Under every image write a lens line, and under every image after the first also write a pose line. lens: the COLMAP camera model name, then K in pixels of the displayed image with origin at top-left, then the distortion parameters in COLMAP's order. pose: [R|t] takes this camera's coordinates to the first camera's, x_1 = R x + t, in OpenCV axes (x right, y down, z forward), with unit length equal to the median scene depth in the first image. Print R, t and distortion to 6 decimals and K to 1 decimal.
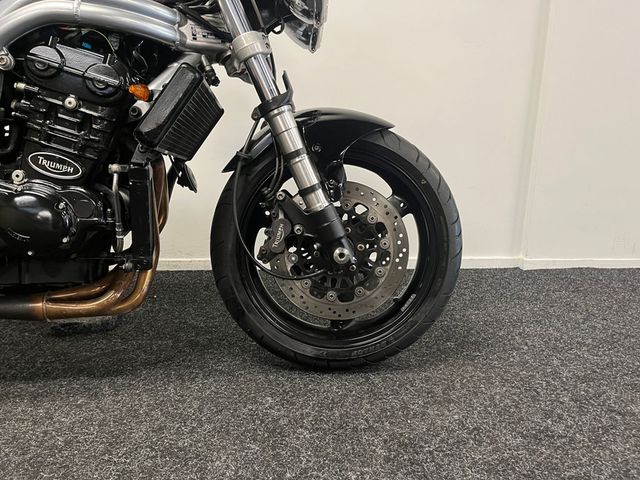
lens RADIAL K [[484.2, 0, 321.5], [0, 484.2, 238.6], [0, 0, 1]] dist [0.085697, -0.118600]
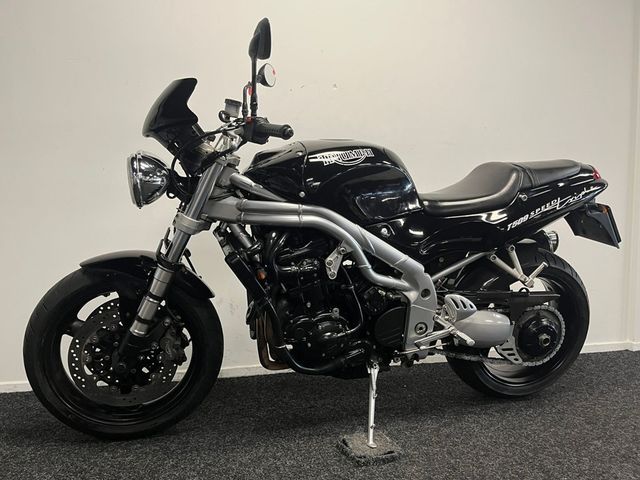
lens RADIAL K [[516.5, 0, 324.2], [0, 516.5, 241.5], [0, 0, 1]] dist [0.084186, -0.114209]
pose [[0.985138, -0.021024, 0.170471, -1.158098], [0.051465, 0.983012, -0.176178, -0.034983], [-0.163871, 0.182333, 0.969485, -0.522721]]
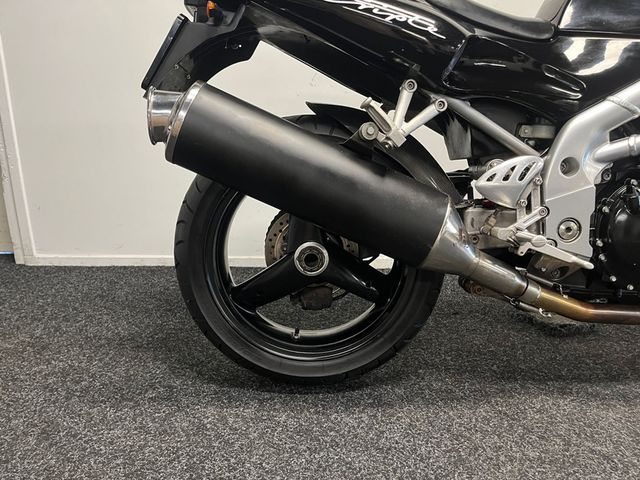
lens RADIAL K [[484.2, 0, 321.5], [0, 484.2, 238.6], [0, 0, 1]] dist [0.085697, -0.118600]
pose [[0.998134, 0.010176, -0.060206, -1.211771], [-0.008448, 0.999547, 0.028882, -0.044279], [0.060473, -0.028319, 0.997768, -0.081738]]
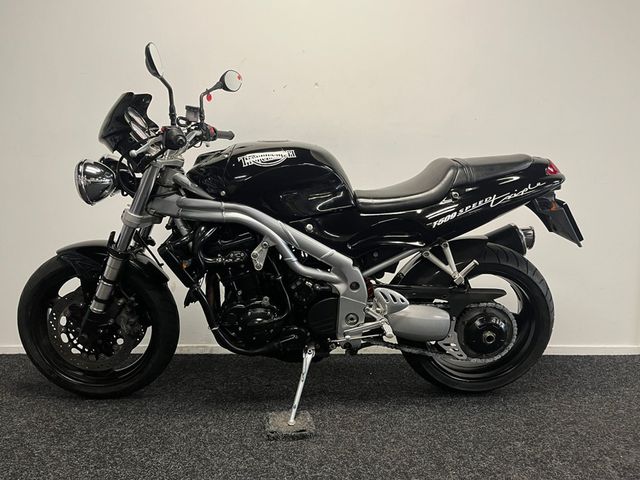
lens RADIAL K [[517.2, 0, 319.4], [0, 517.2, 241.7], [0, 0, 1]] dist [0.086736, -0.124056]
pose [[0.998575, -0.005028, -0.053120, -0.603847], [-0.003055, 0.988532, -0.150984, -0.032294], [0.053270, 0.150931, 0.987108, -0.680494]]
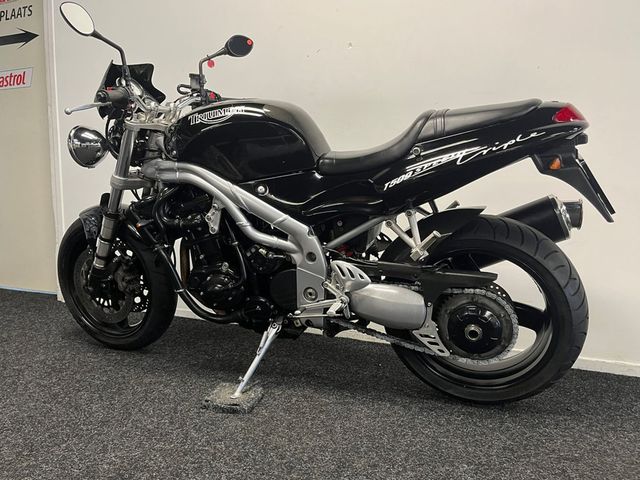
lens RADIAL K [[517.2, 0, 319.4], [0, 517.2, 241.7], [0, 0, 1]] dist [0.086736, -0.124056]
pose [[0.893532, 0.039543, -0.447256, 0.114832], [-0.106955, 0.986186, -0.126485, -0.000040], [0.436076, 0.160855, 0.885417, -0.320597]]
